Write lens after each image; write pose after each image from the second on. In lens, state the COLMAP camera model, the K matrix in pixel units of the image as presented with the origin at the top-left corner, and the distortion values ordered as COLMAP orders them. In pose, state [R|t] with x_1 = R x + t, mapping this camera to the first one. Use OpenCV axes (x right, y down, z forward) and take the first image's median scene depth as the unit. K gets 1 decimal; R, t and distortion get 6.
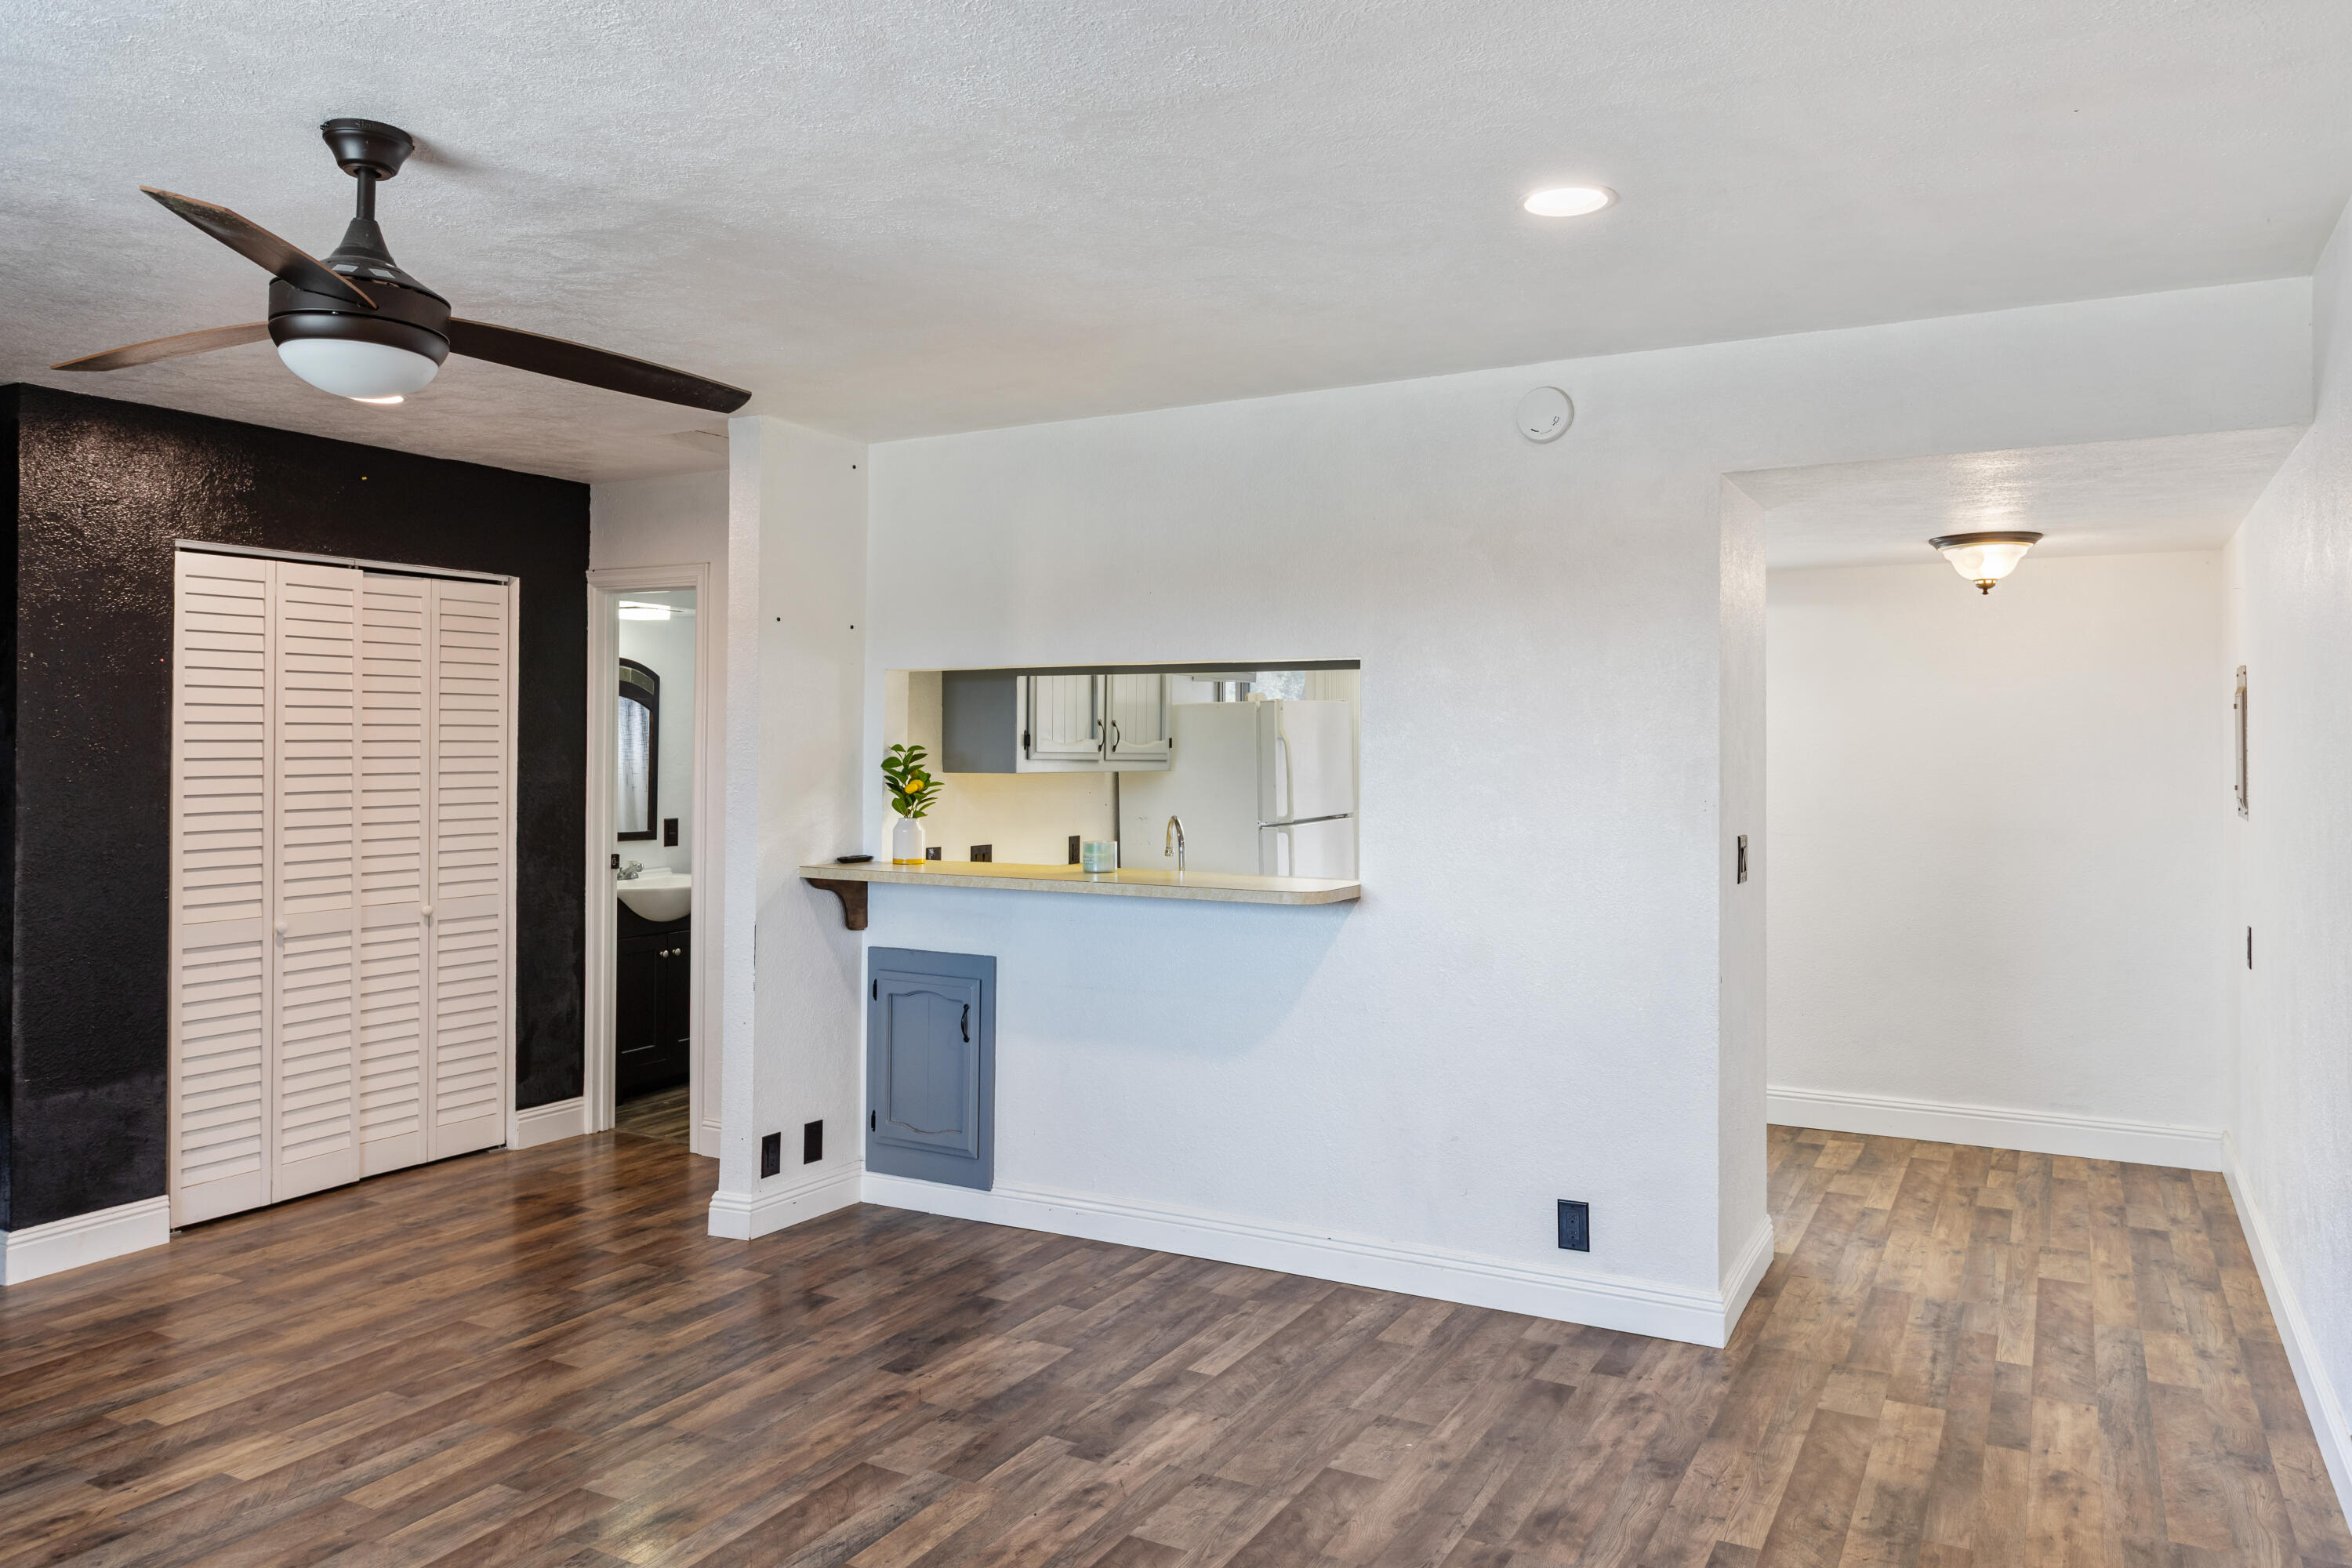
lens RADIAL K [[1603.5, 0, 1174.8], [0, 1603.5, 708.4], [0, 0, 1]] dist [0.006421, -0.003856]
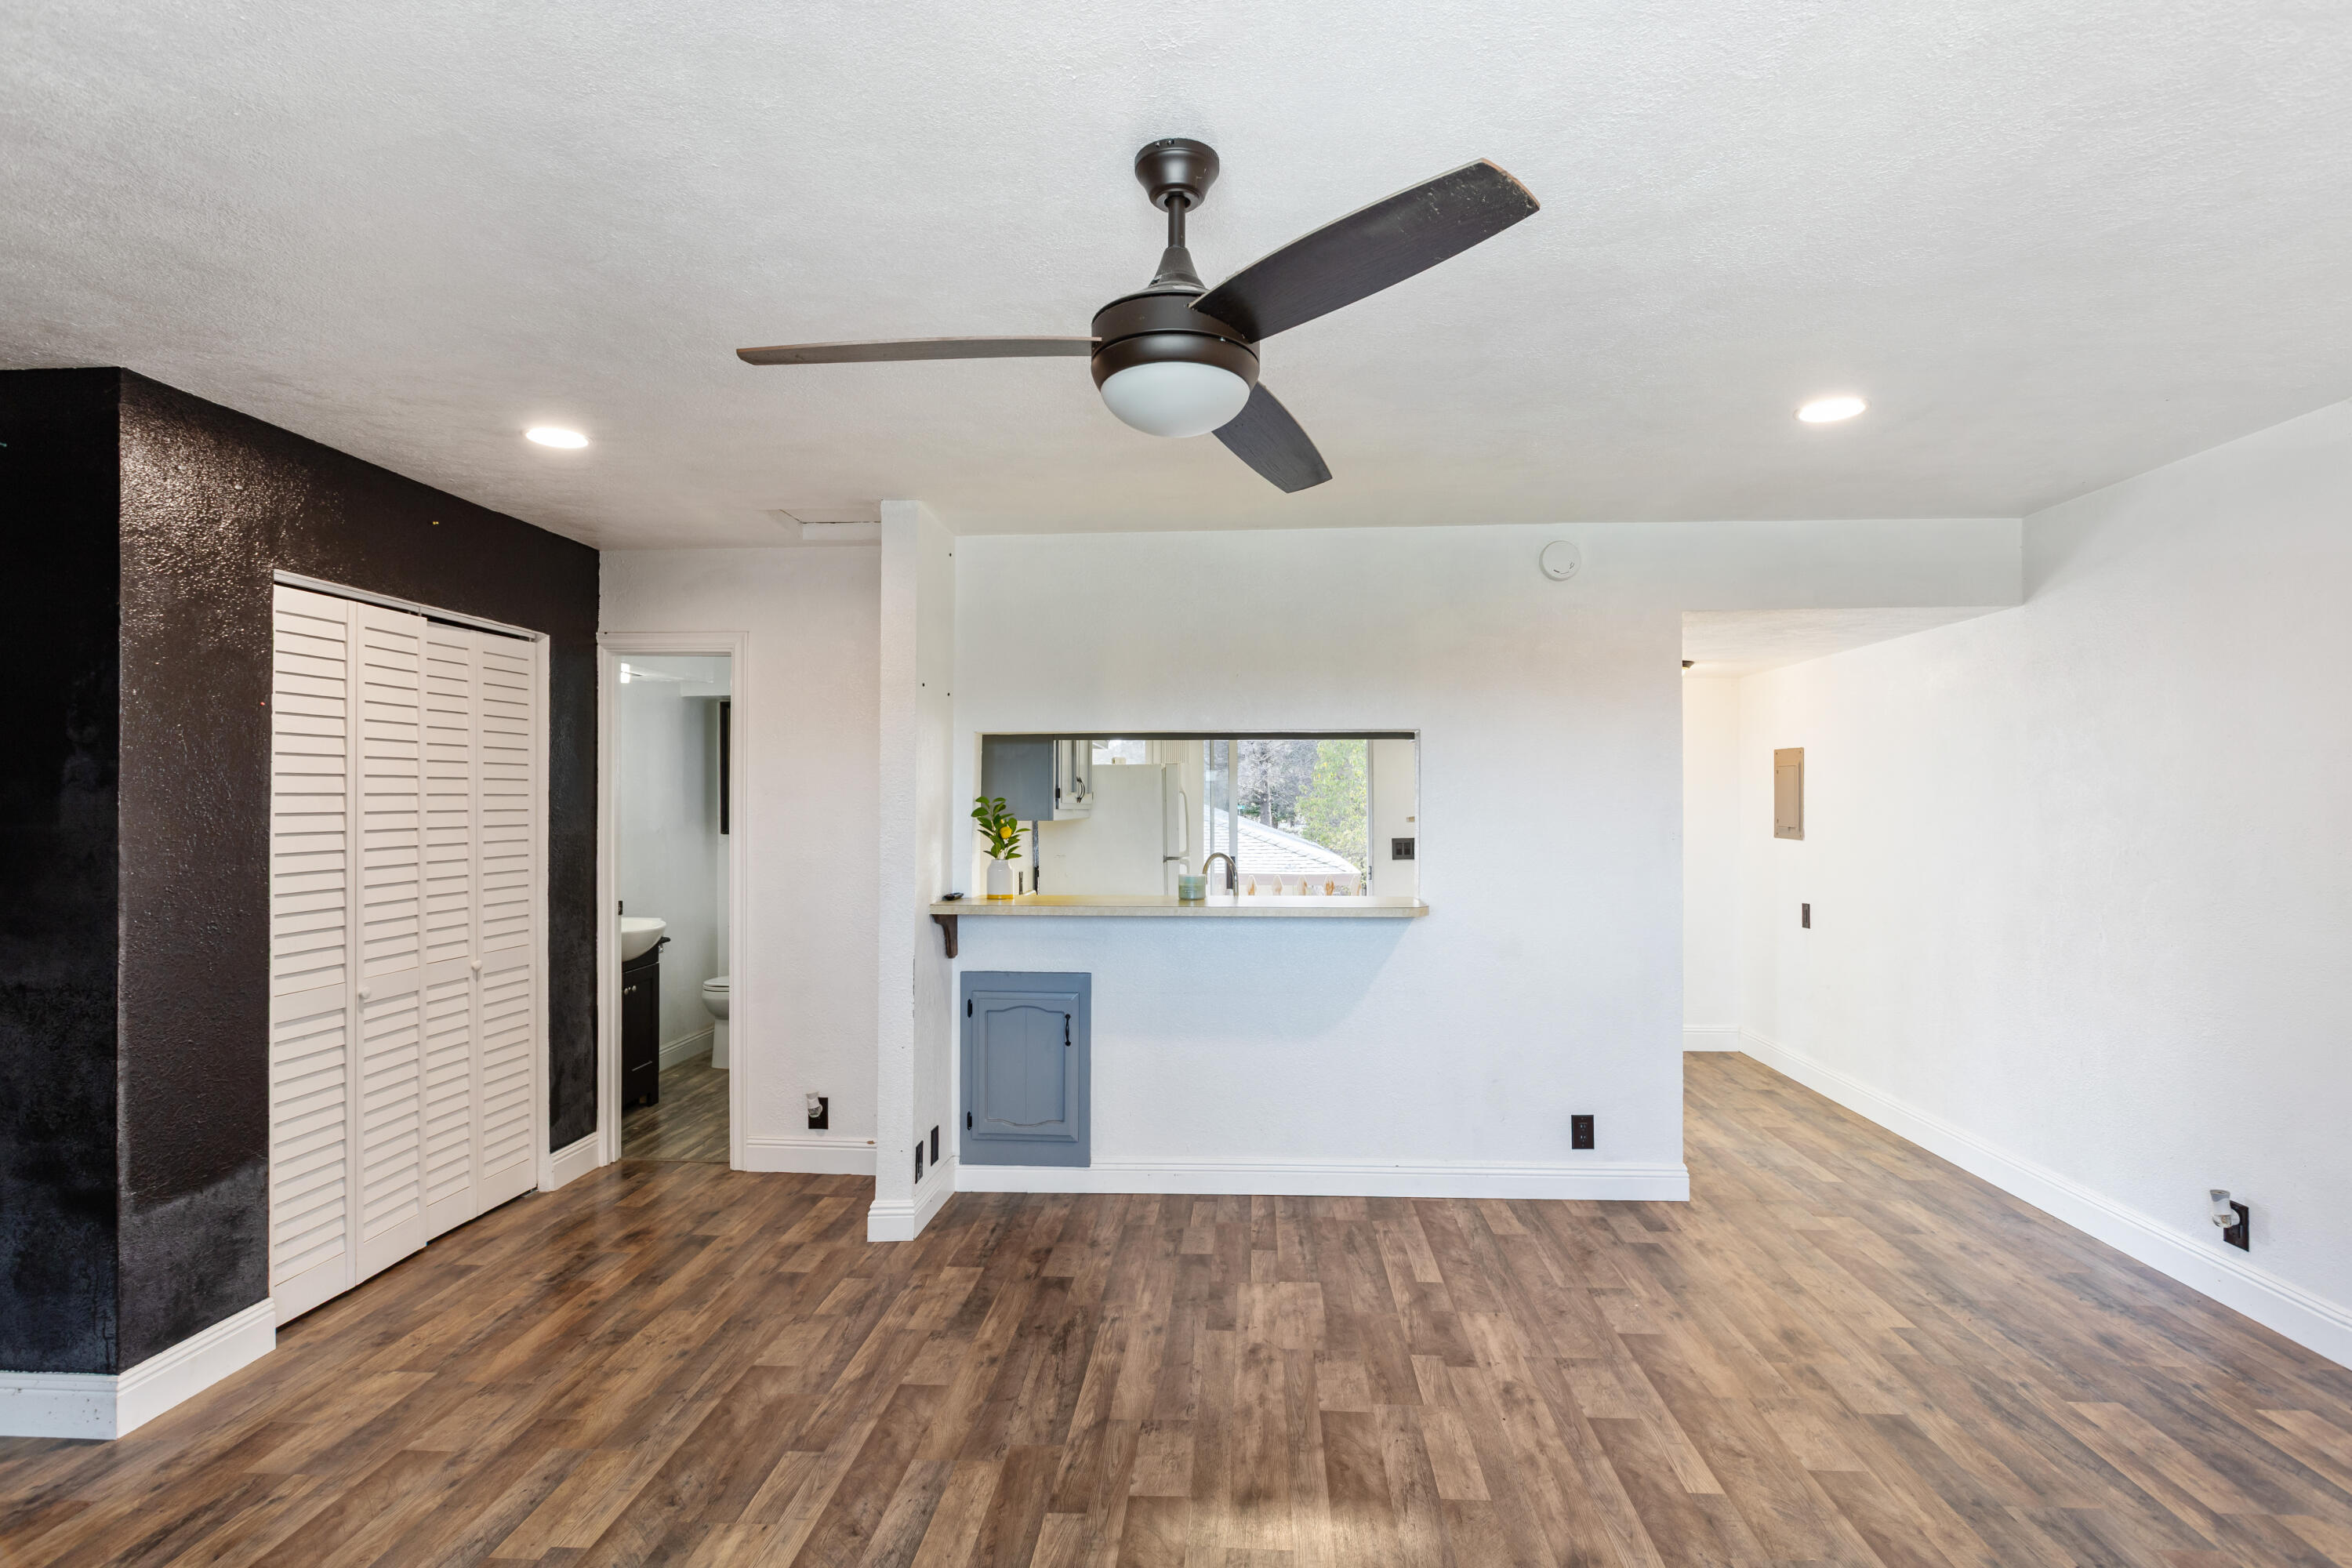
lens RADIAL K [[1146.9, 0, 1176.0], [0, 1146.9, 784.0], [0, 0, 1]] dist [-0.004881, 0.001045]
pose [[0.903149, 0.002514, 0.429319, -0.441815], [-0.006698, 0.999944, 0.008234, 0.006032], [-0.429274, -0.010312, 0.903115, 0.204454]]
